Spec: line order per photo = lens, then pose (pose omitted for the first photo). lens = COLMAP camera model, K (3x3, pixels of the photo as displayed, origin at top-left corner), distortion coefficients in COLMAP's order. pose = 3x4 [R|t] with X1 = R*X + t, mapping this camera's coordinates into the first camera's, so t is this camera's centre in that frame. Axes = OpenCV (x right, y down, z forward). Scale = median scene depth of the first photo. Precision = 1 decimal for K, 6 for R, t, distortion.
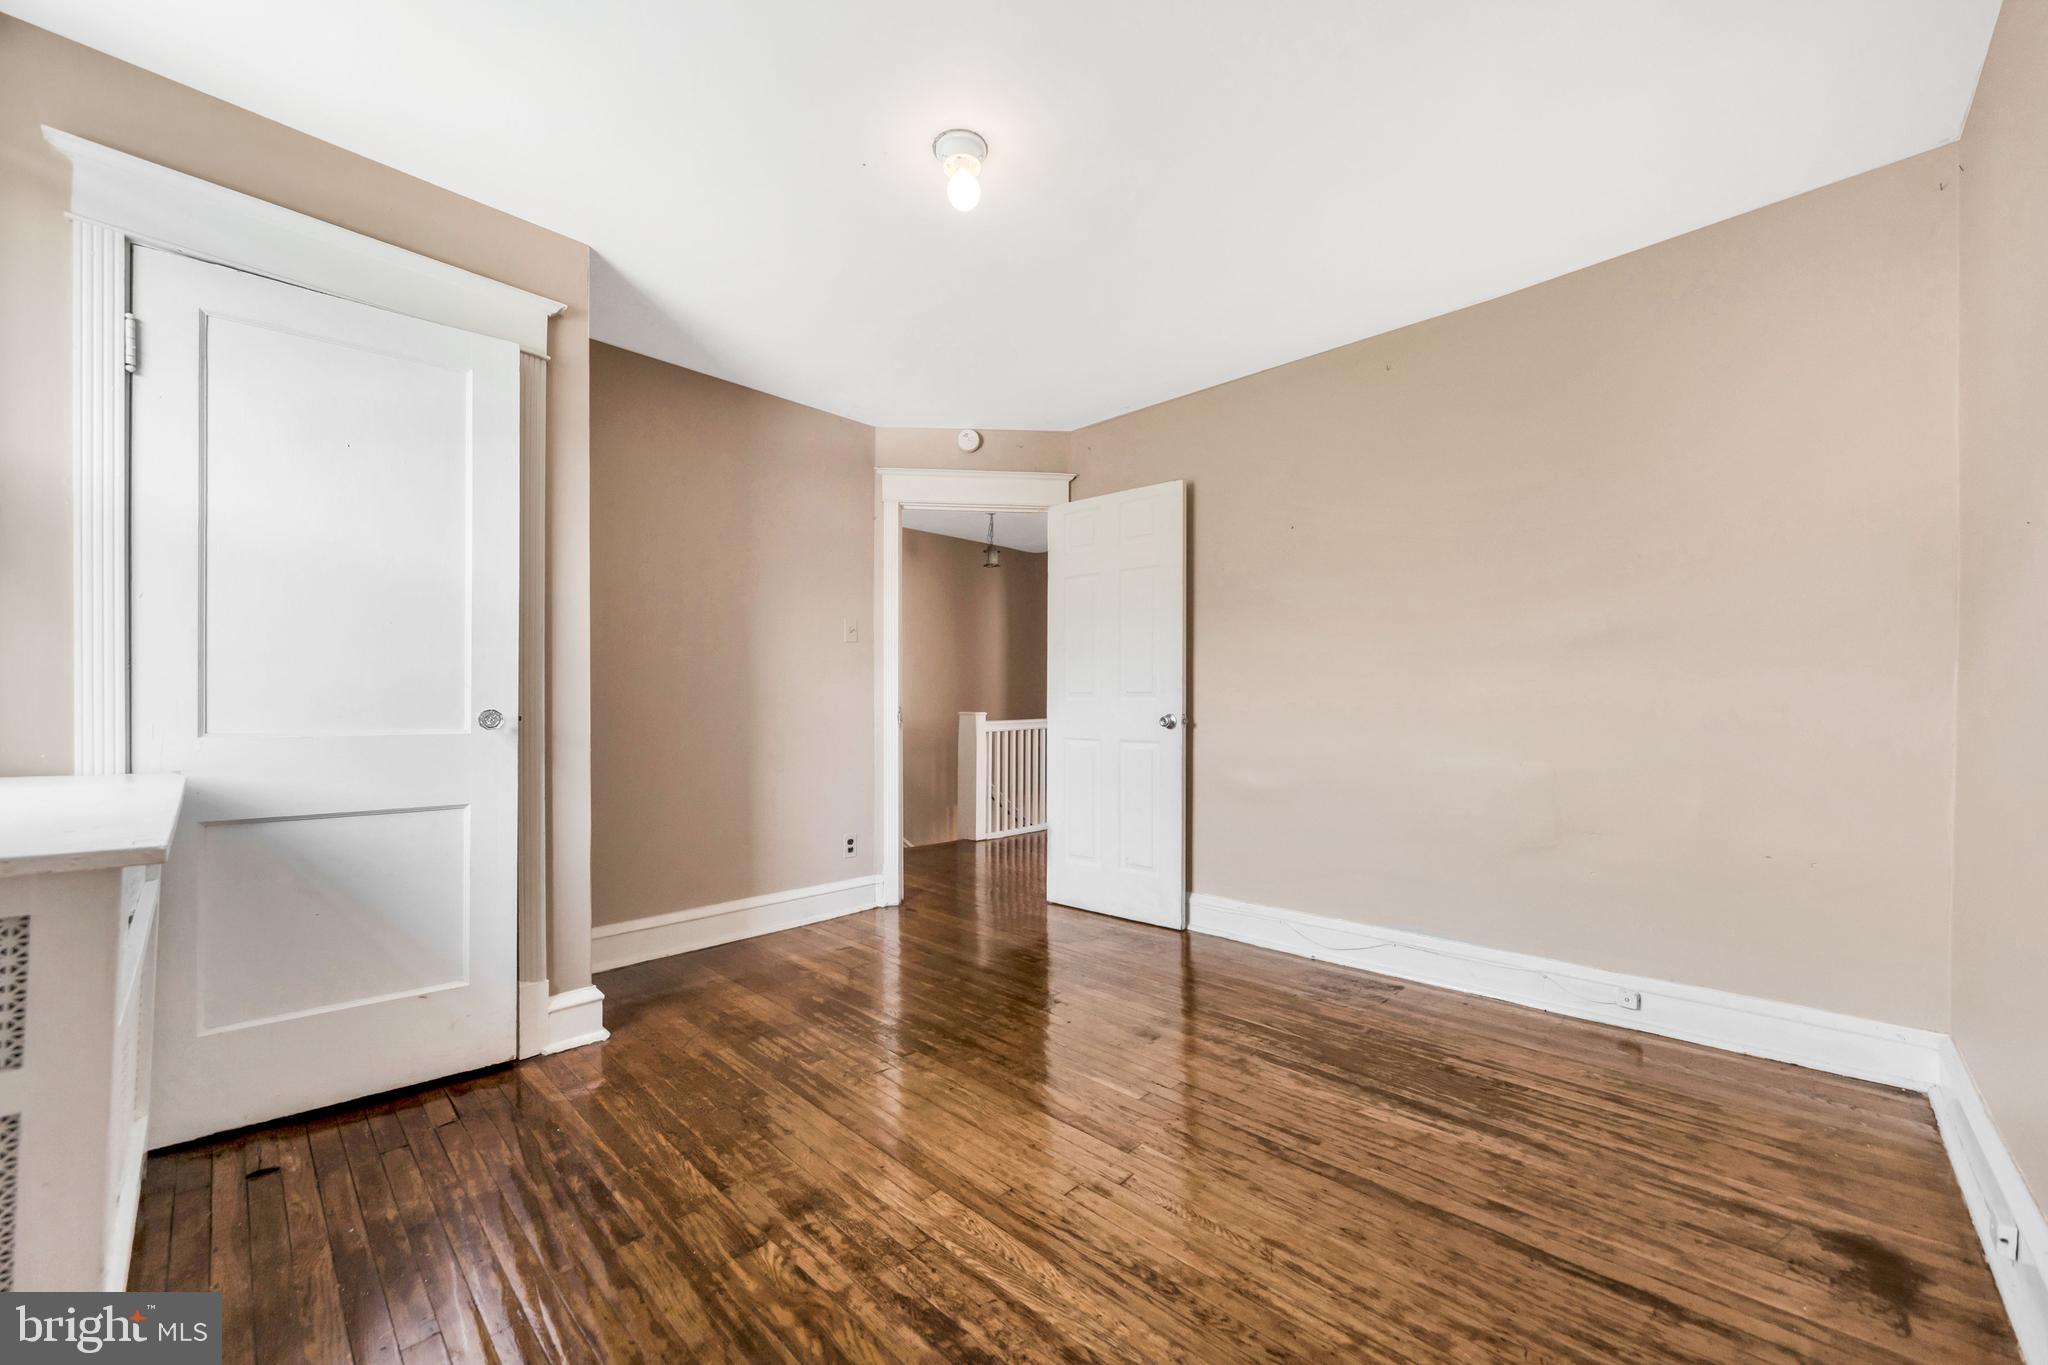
lens RADIAL K [[766.5, 0, 1021.7], [0, 766.5, 696.2], [0, 0, 1]] dist [0.003491, -0.000585]
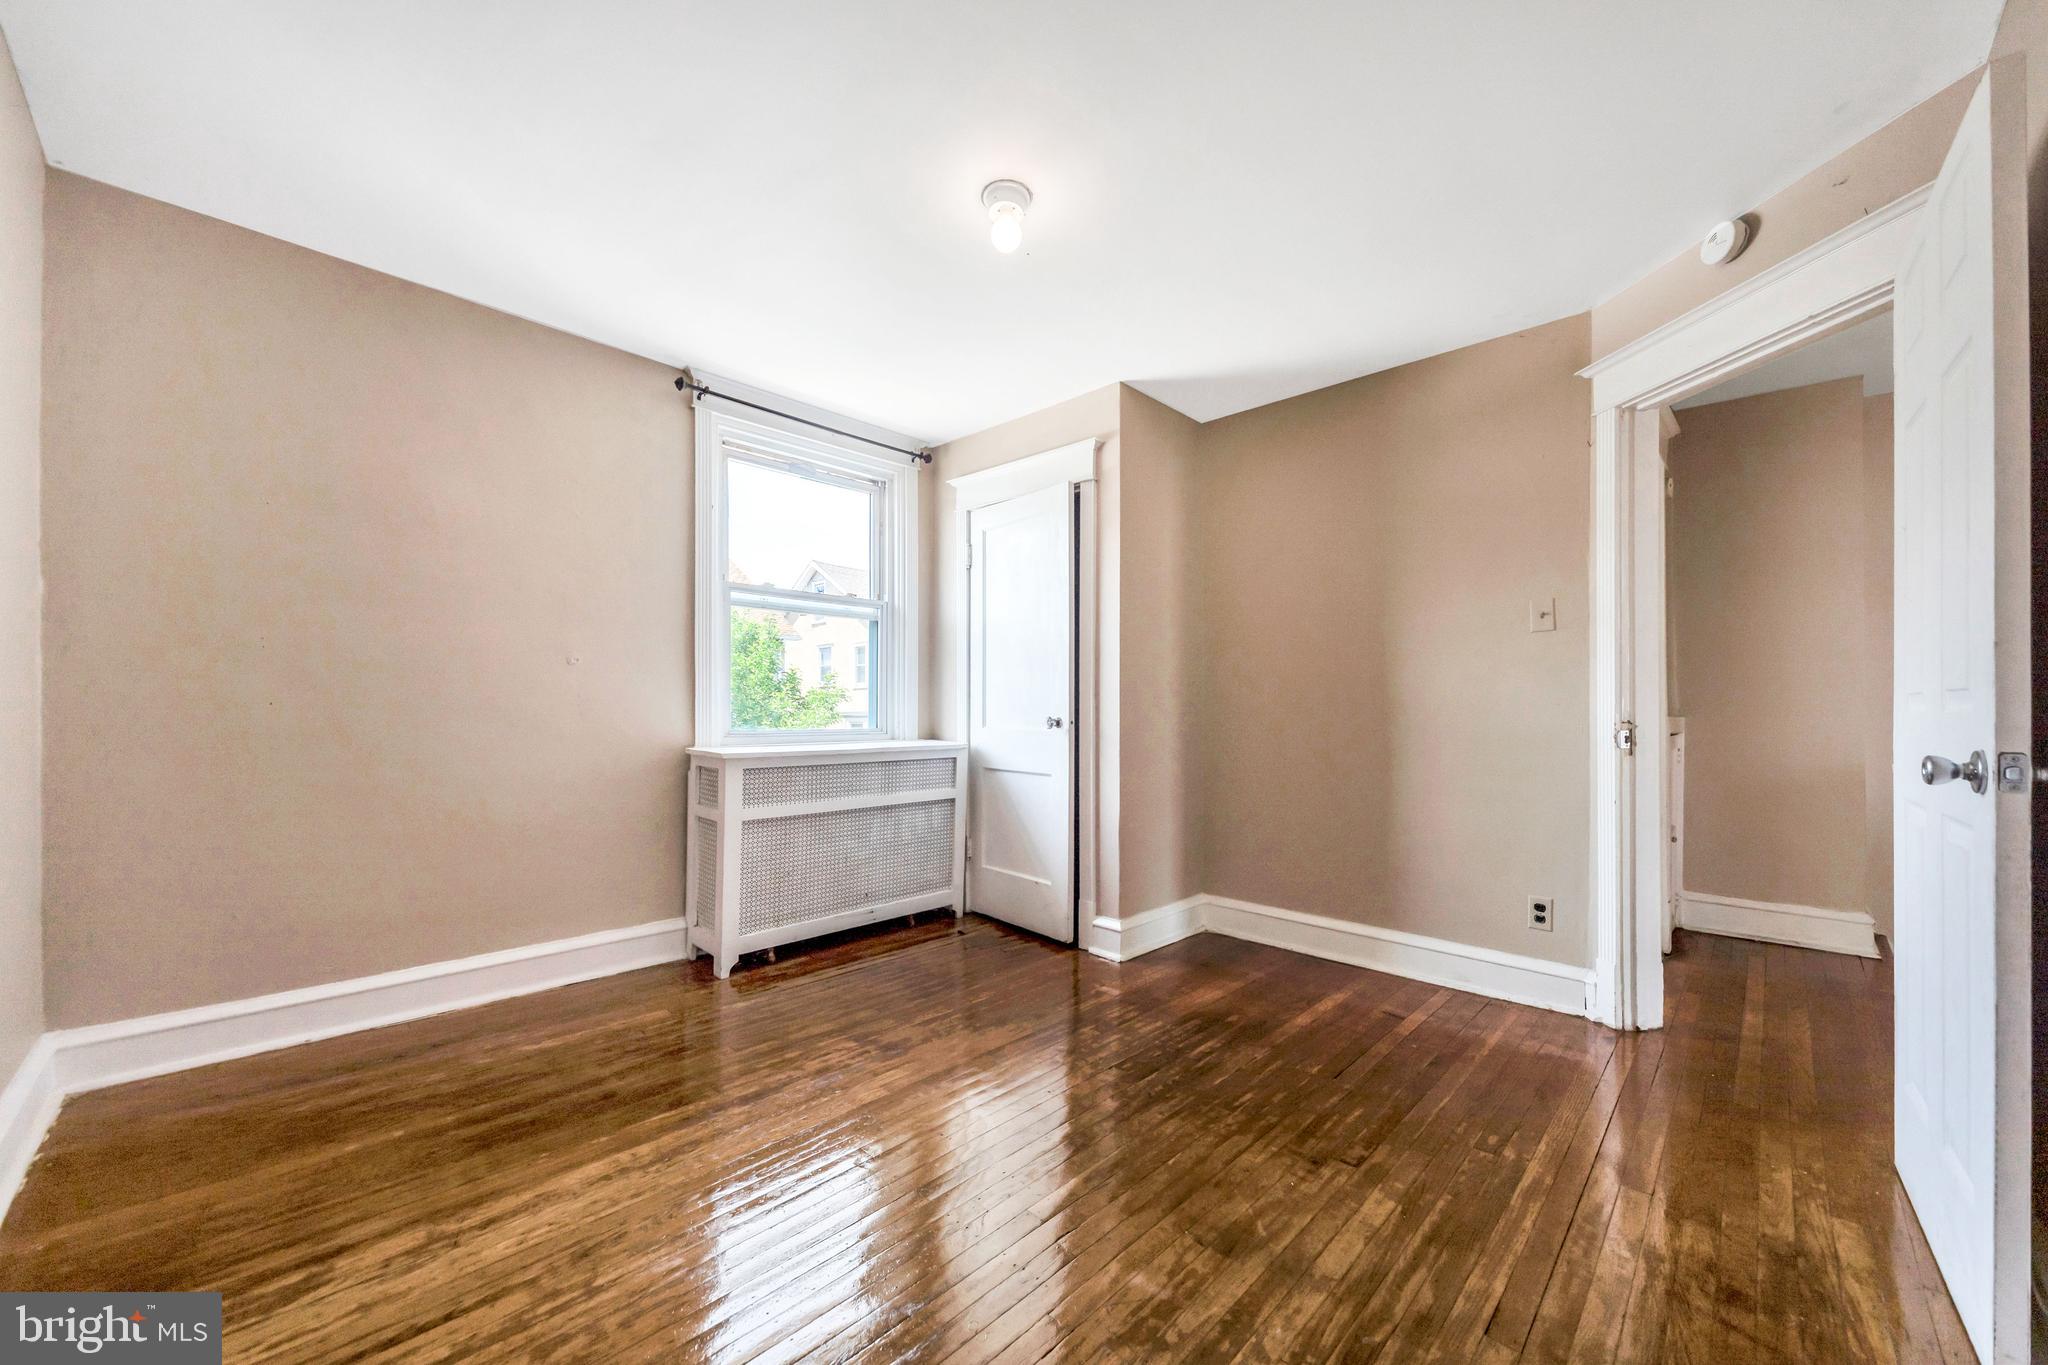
lens RADIAL K [[750.5, 0, 1022.1], [0, 750.5, 696.5], [0, 0, 1]] dist [-0.001982, 0.000108]
pose [[0.007354, -0.021339, -0.999745, 0.839886], [0.000885, 0.999772, -0.021333, 0.010524], [0.999973, -0.000728, 0.007371, 0.884681]]
